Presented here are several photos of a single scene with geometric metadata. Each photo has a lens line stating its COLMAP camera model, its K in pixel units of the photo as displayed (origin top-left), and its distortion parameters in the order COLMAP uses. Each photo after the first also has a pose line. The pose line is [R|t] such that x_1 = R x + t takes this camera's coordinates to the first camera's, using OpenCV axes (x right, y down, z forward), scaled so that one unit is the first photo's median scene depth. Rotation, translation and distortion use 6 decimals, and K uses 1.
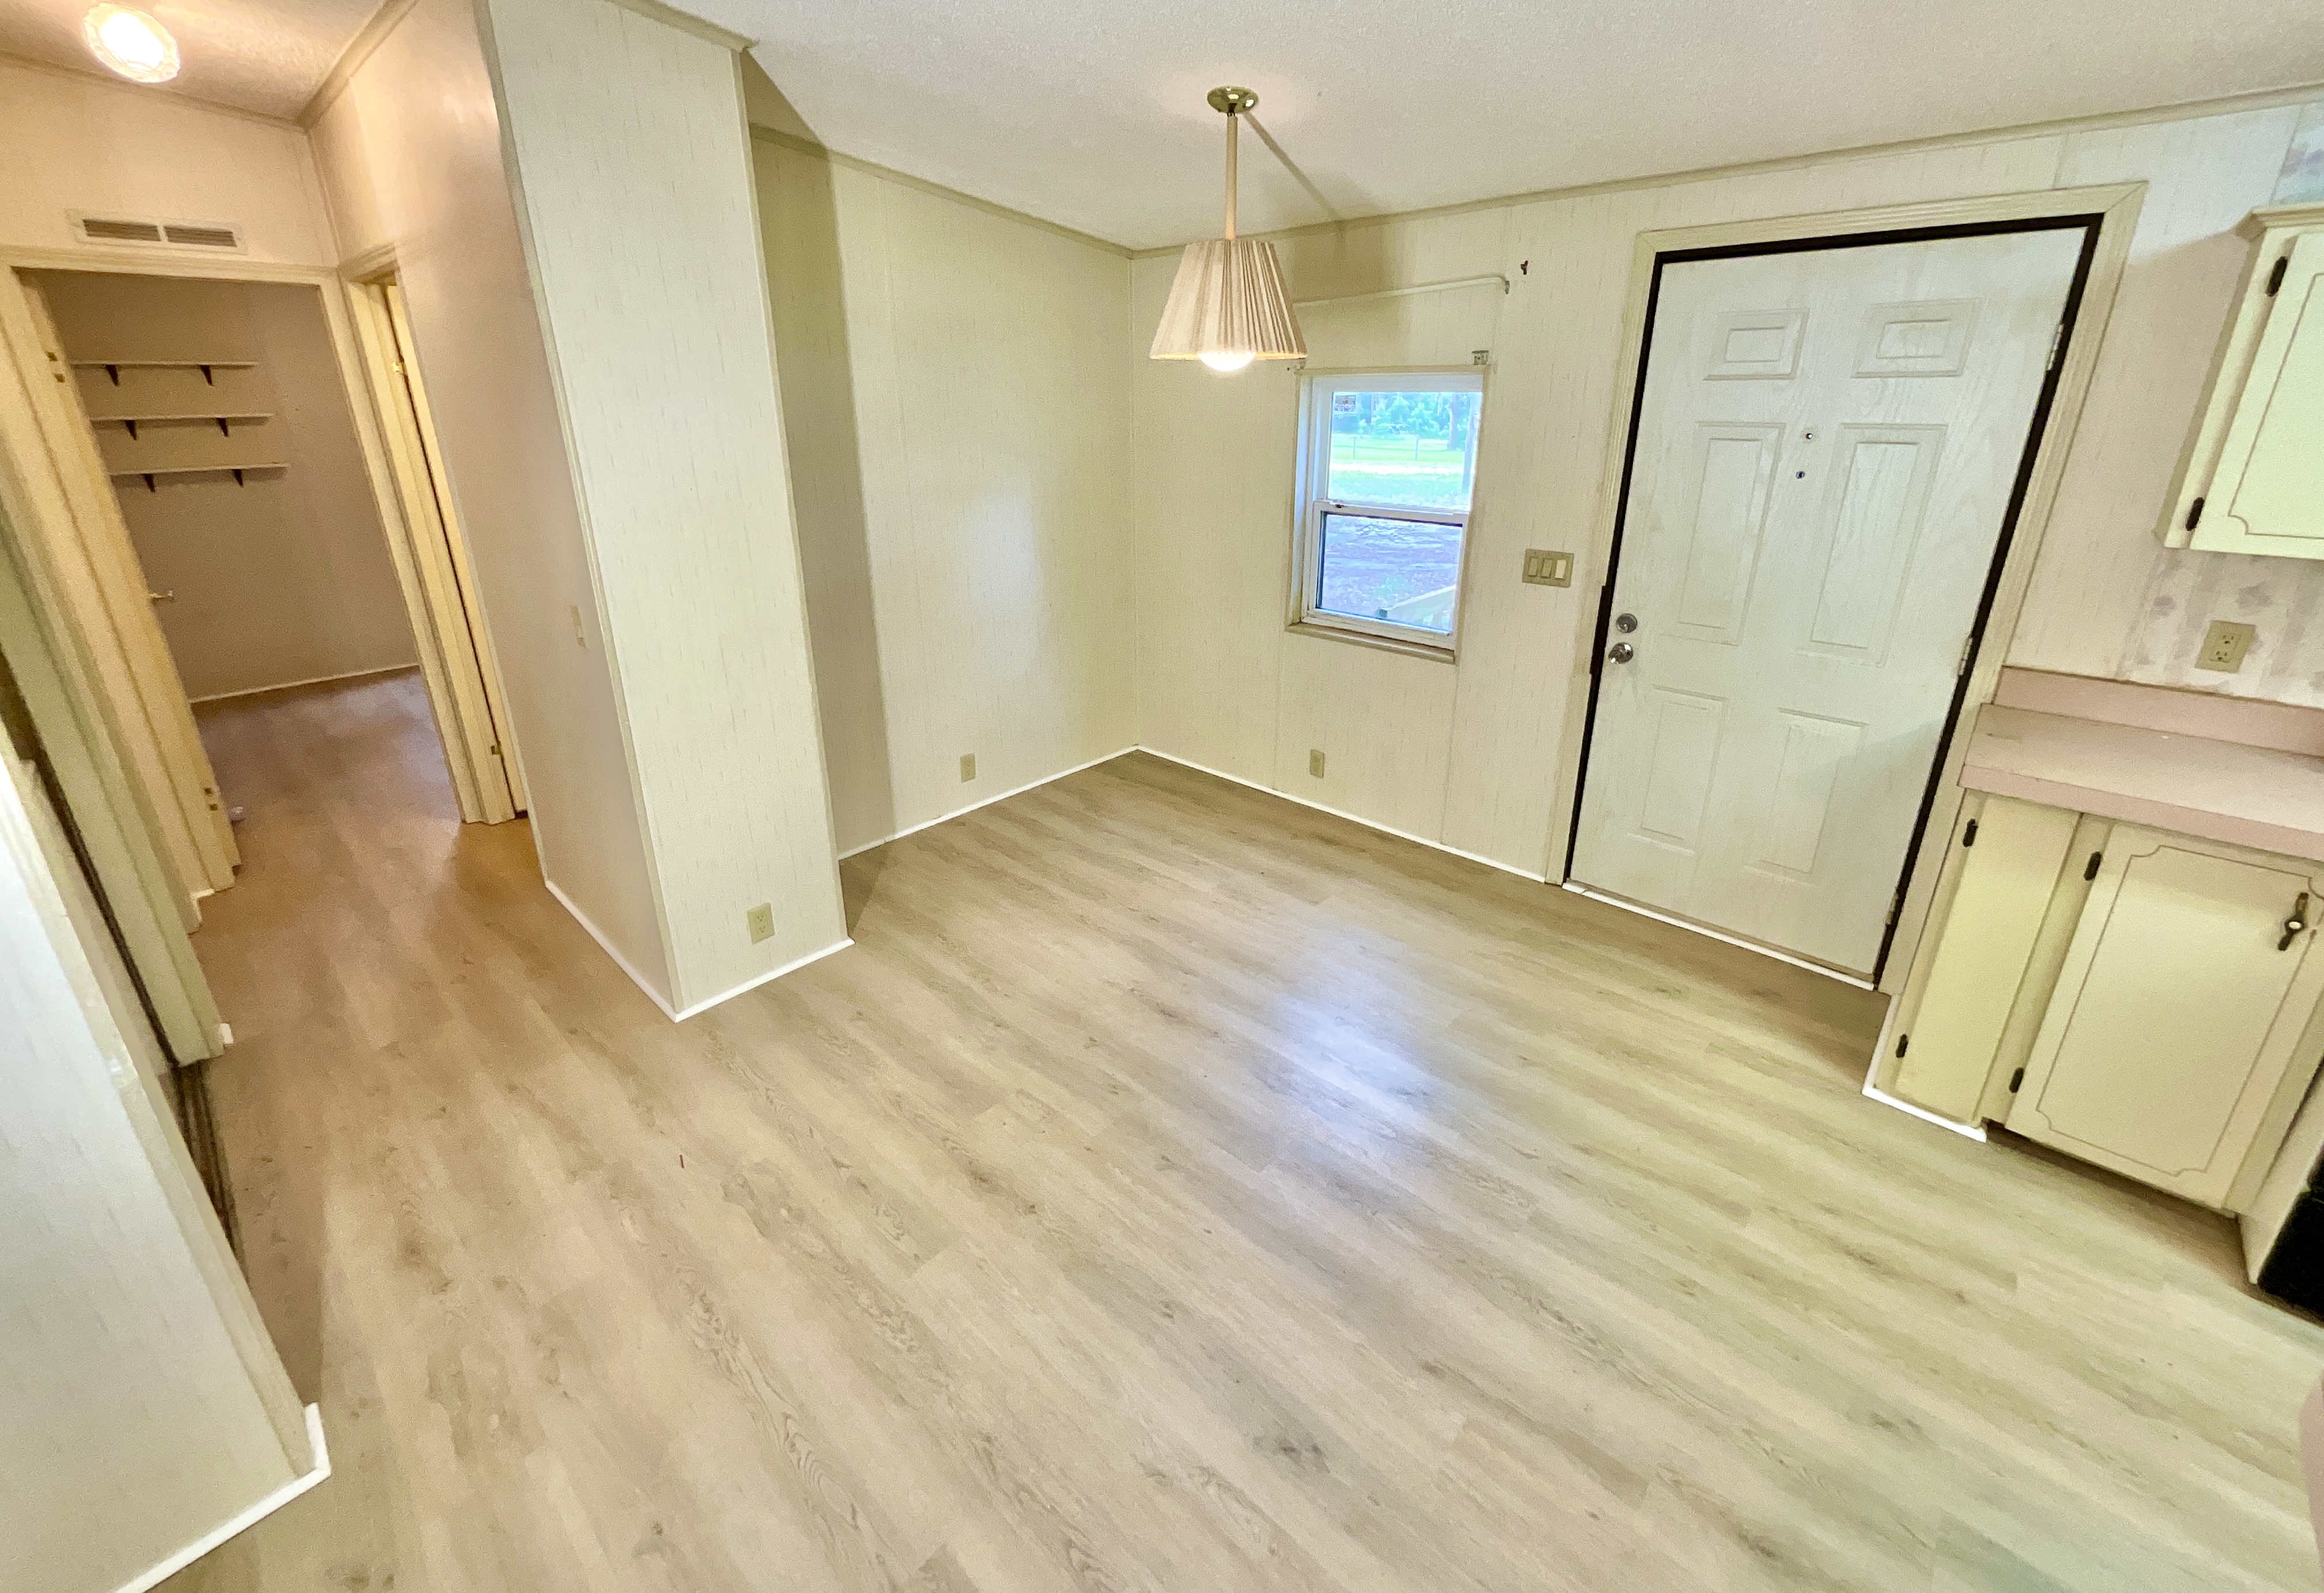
lens RADIAL K [[943.8, 0, 1161.7], [0, 943.8, 725.5], [0, 0, 1]] dist [-0.001941, 0.000510]
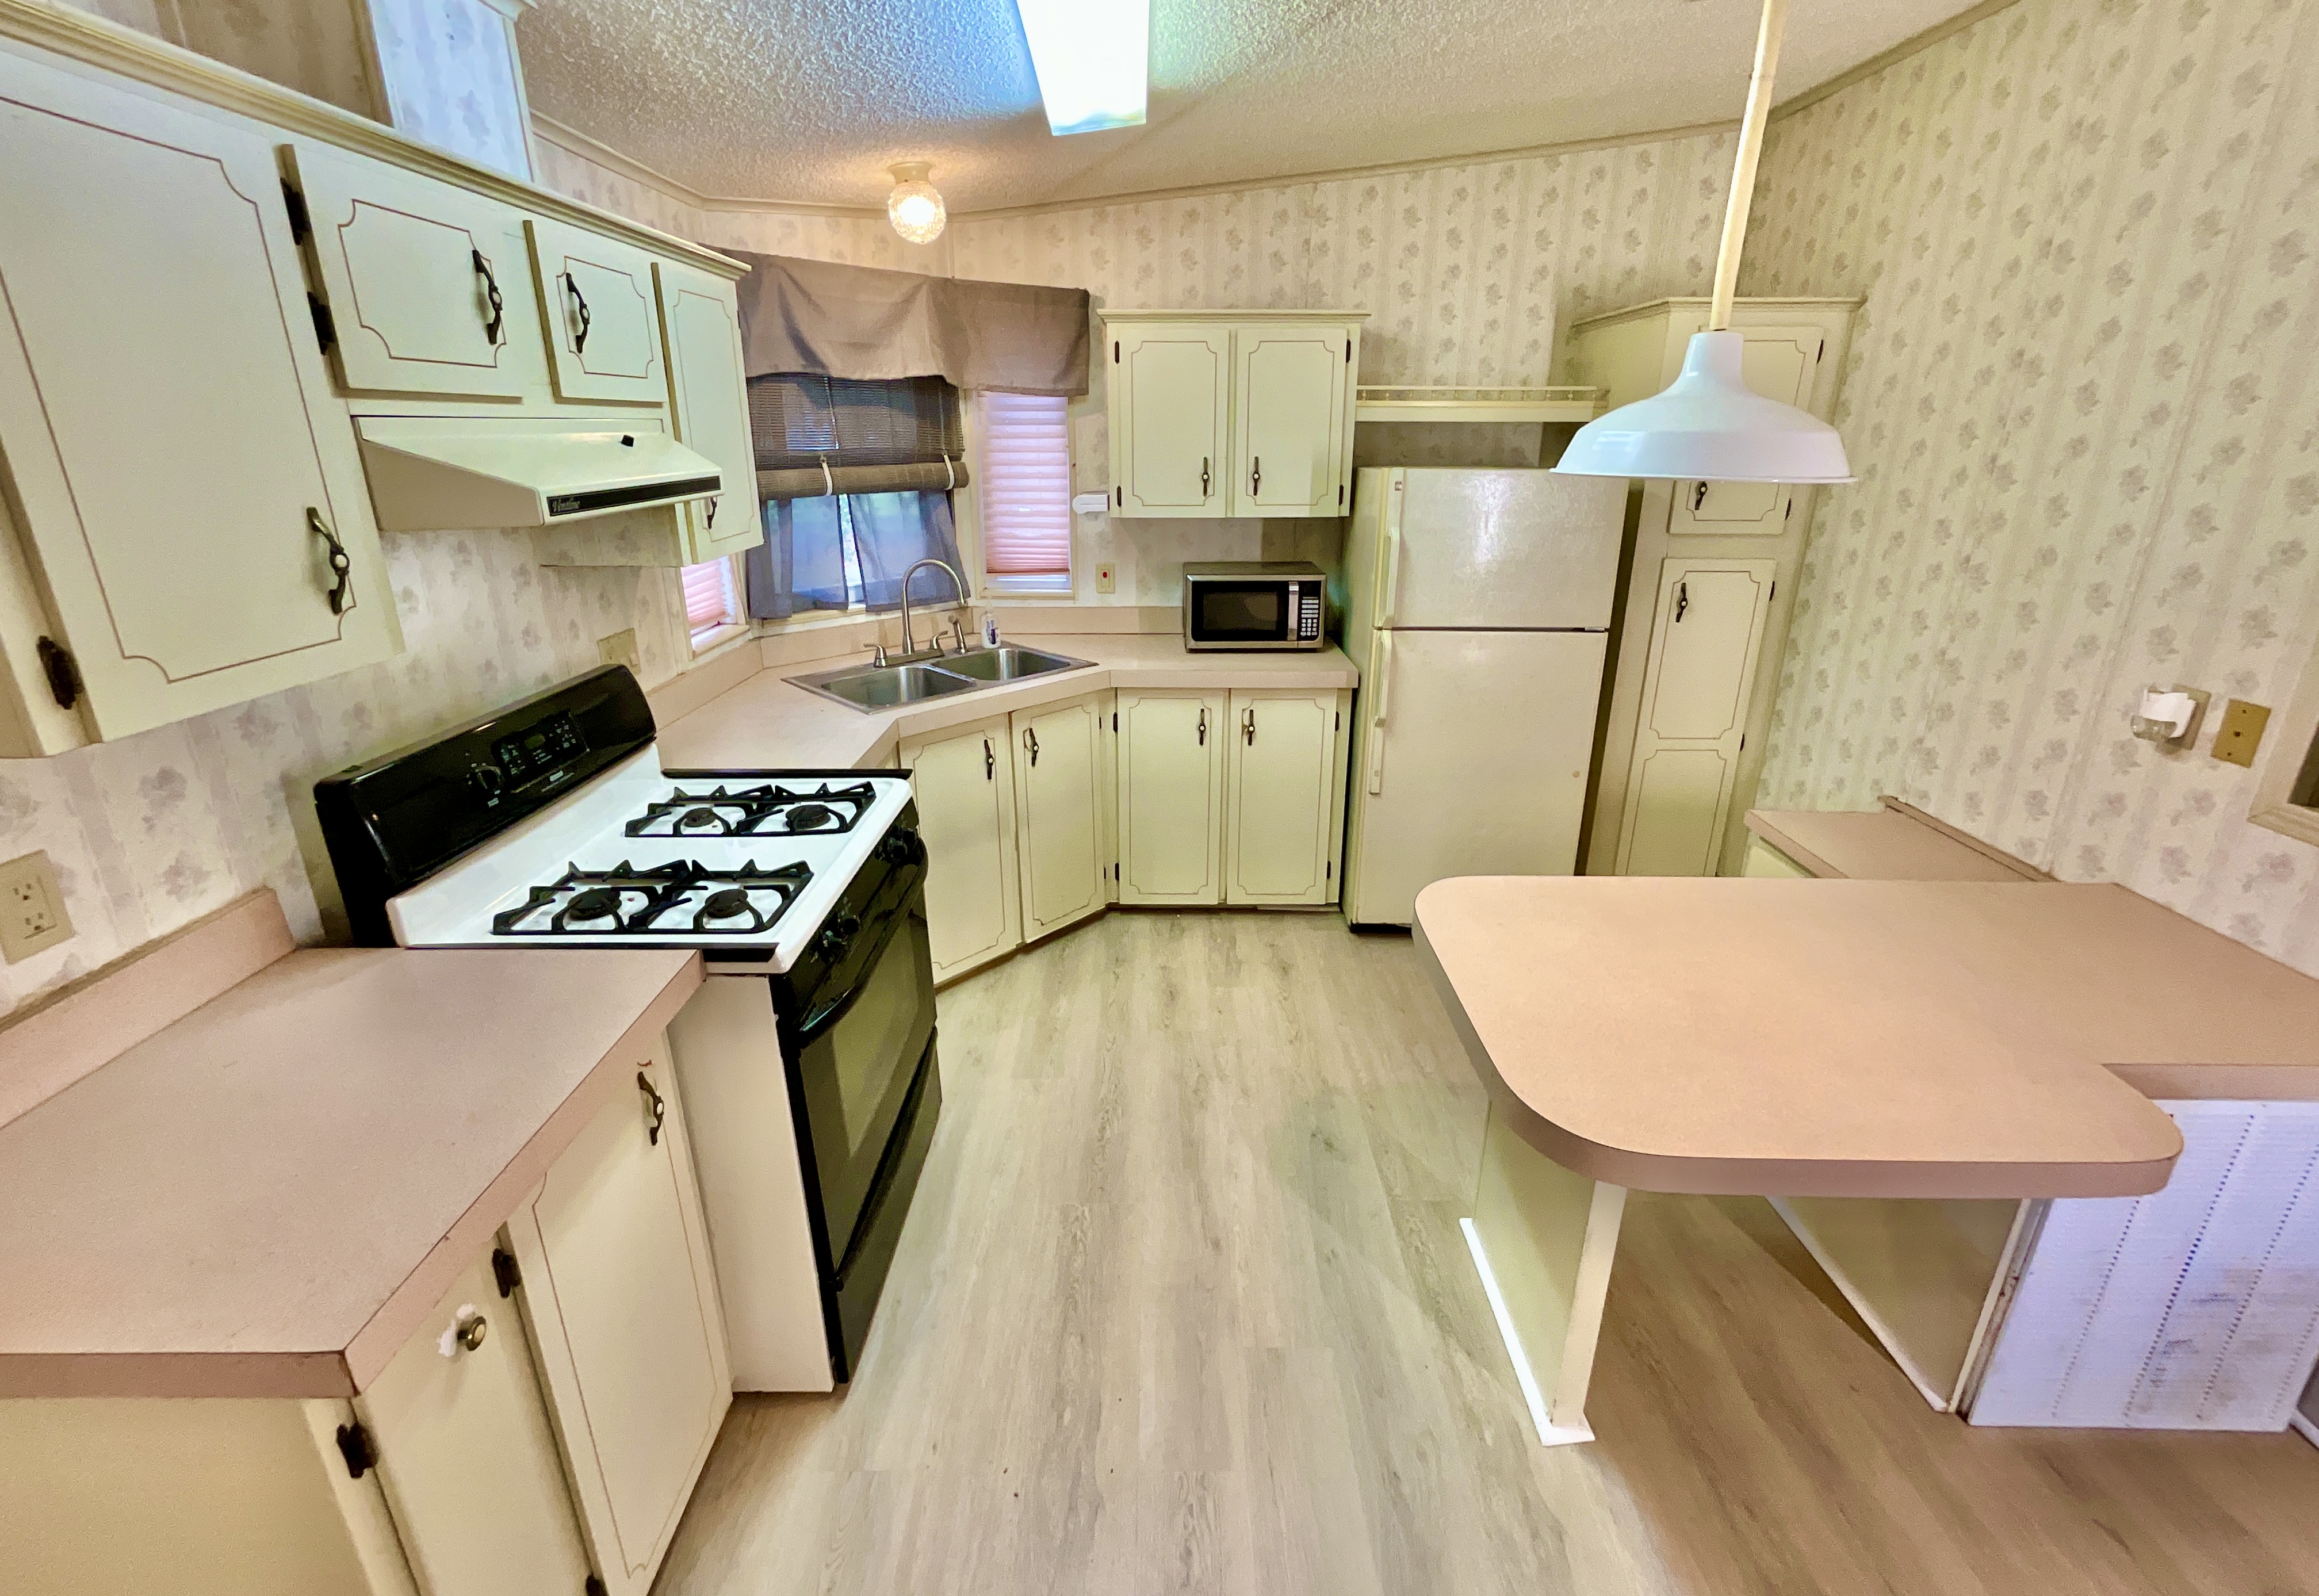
lens RADIAL K [[940.2, 0, 1160.7], [0, 940.2, 727.8], [0, 0, 1]] dist [0.001449, 0.000571]
pose [[-0.676932, -0.223510, 0.701289, 0.346866], [0.241441, 0.832633, 0.498425, -0.238323], [-0.695320, 0.506720, -0.509672, 0.702712]]
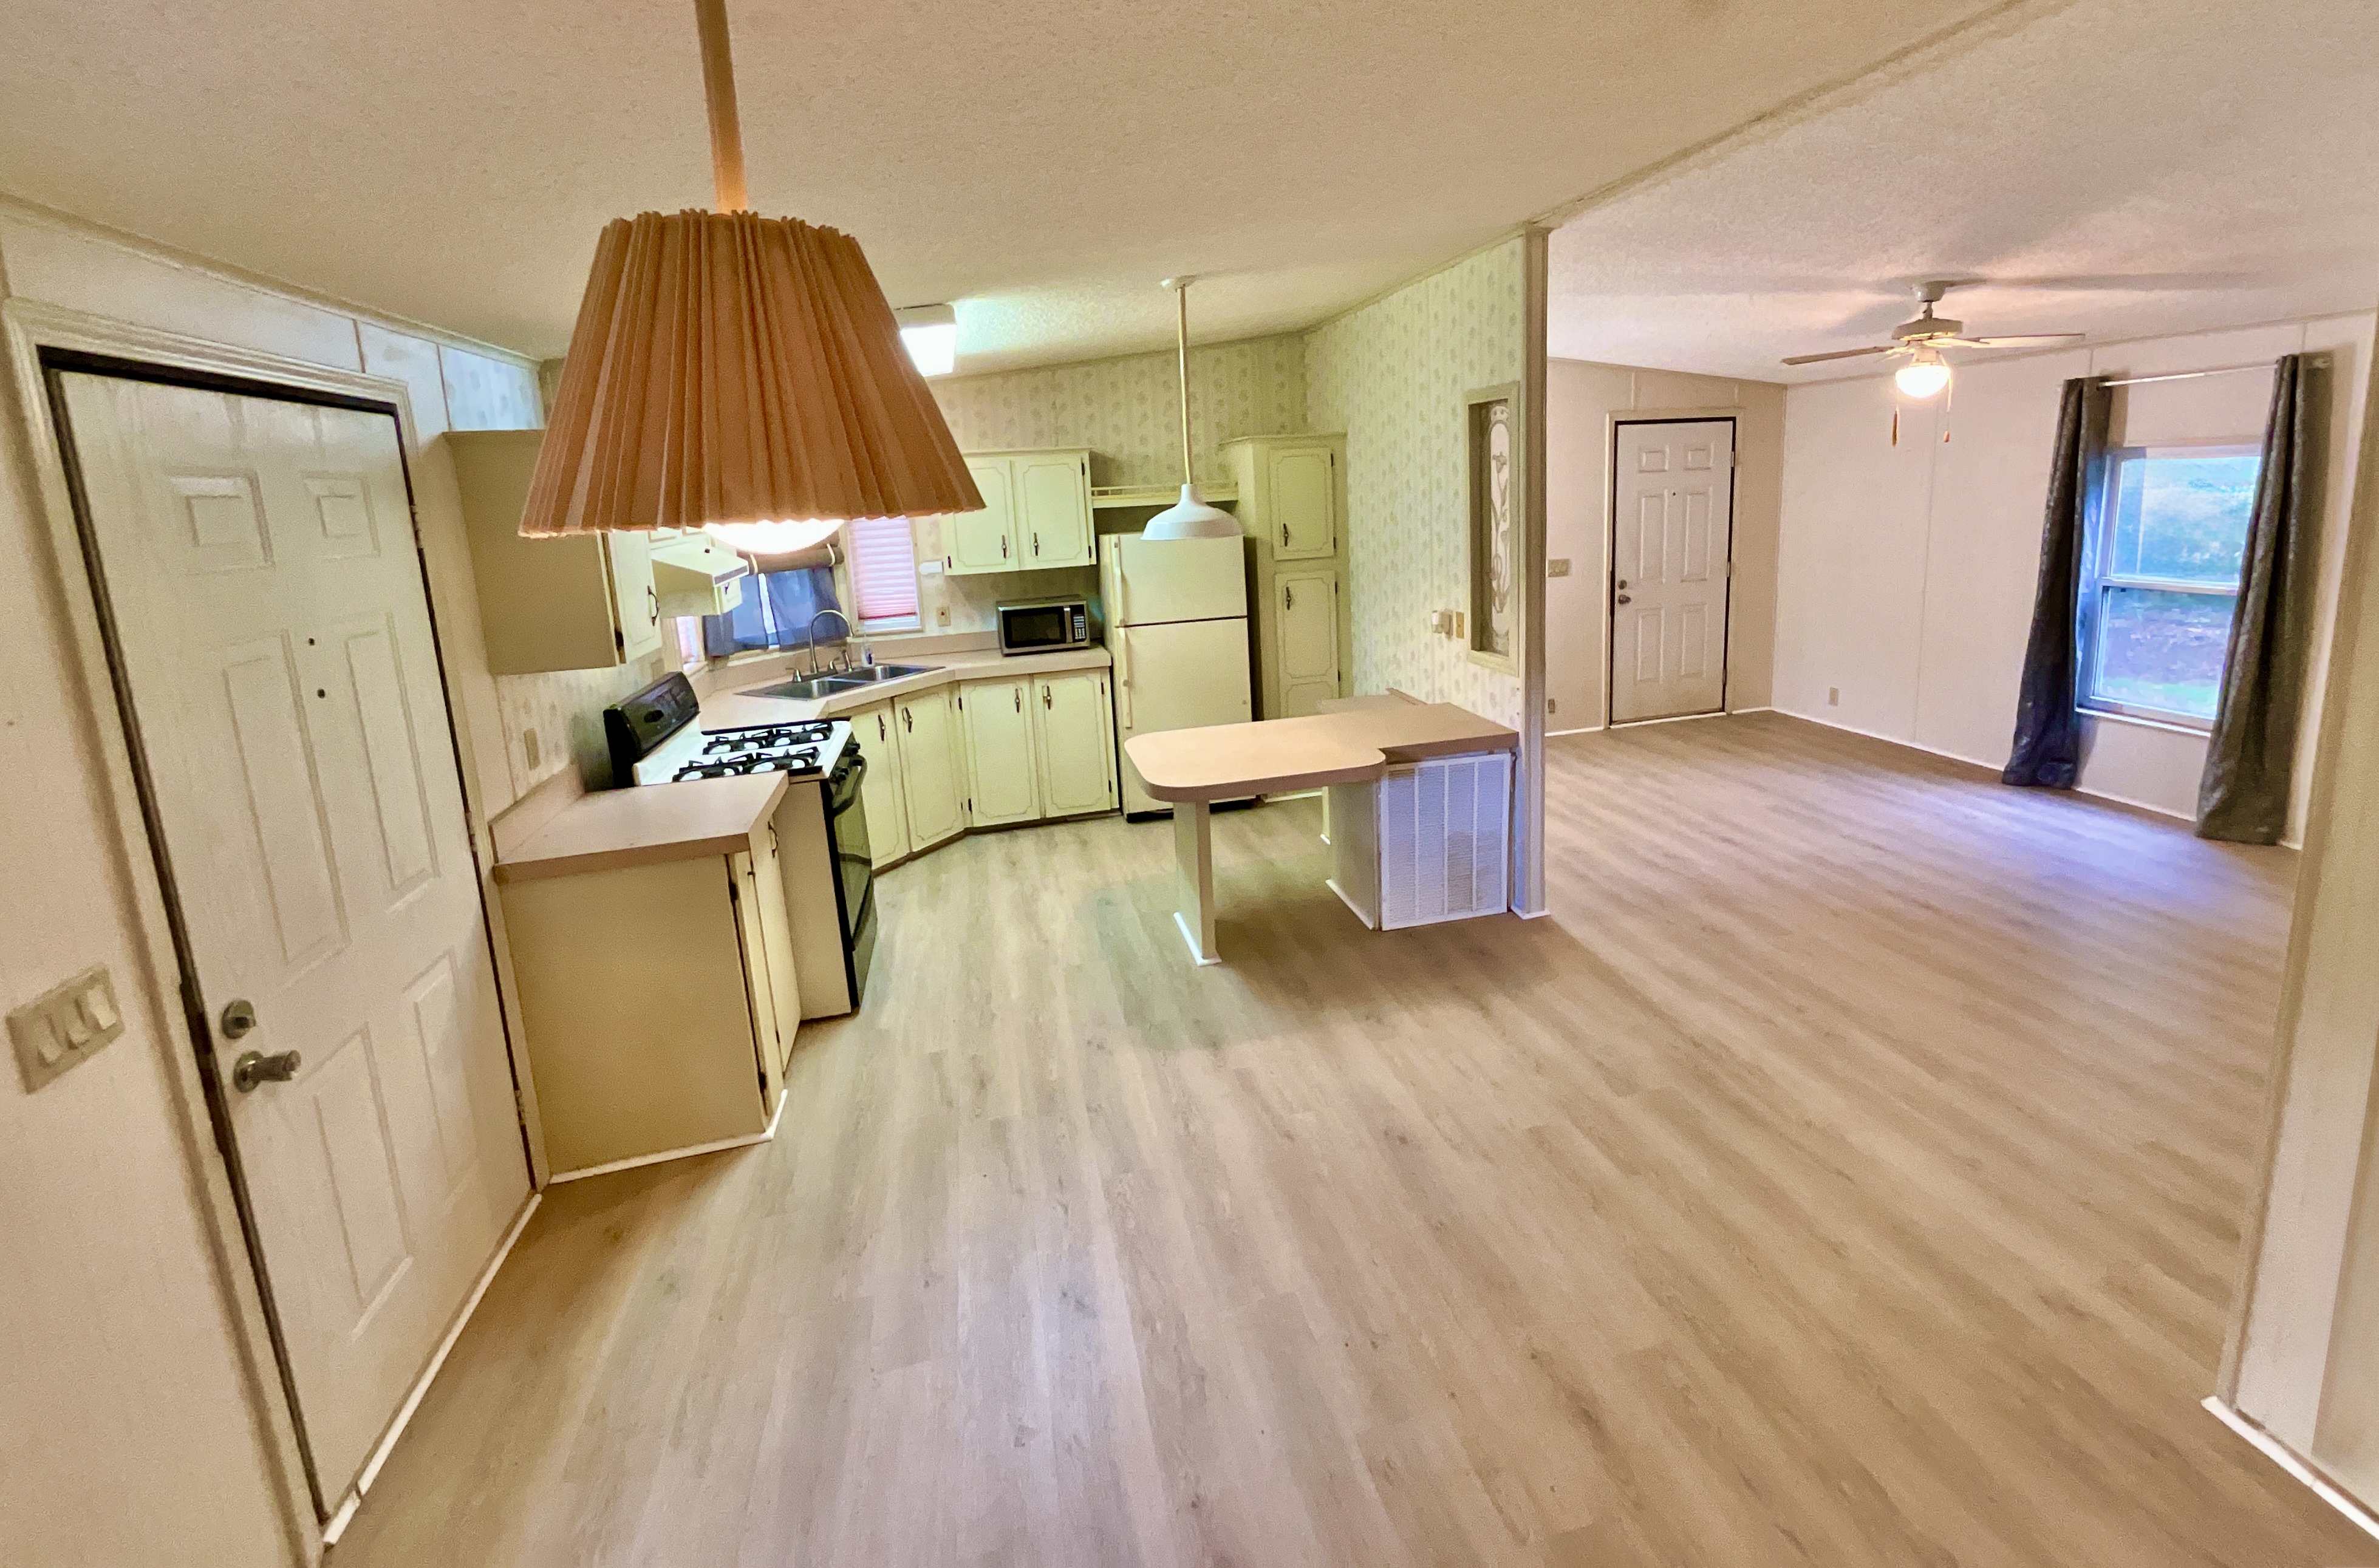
lens RADIAL K [[989.5, 0, 1223.7], [0, 989.5, 652.3], [0, 0, 1]] dist [-0.001695, 0.002034]
pose [[-0.839360, -0.049591, 0.541310, -0.314486], [0.226825, 0.873033, 0.431698, -0.495684], [-0.493990, 0.485133, -0.721540, 1.277865]]
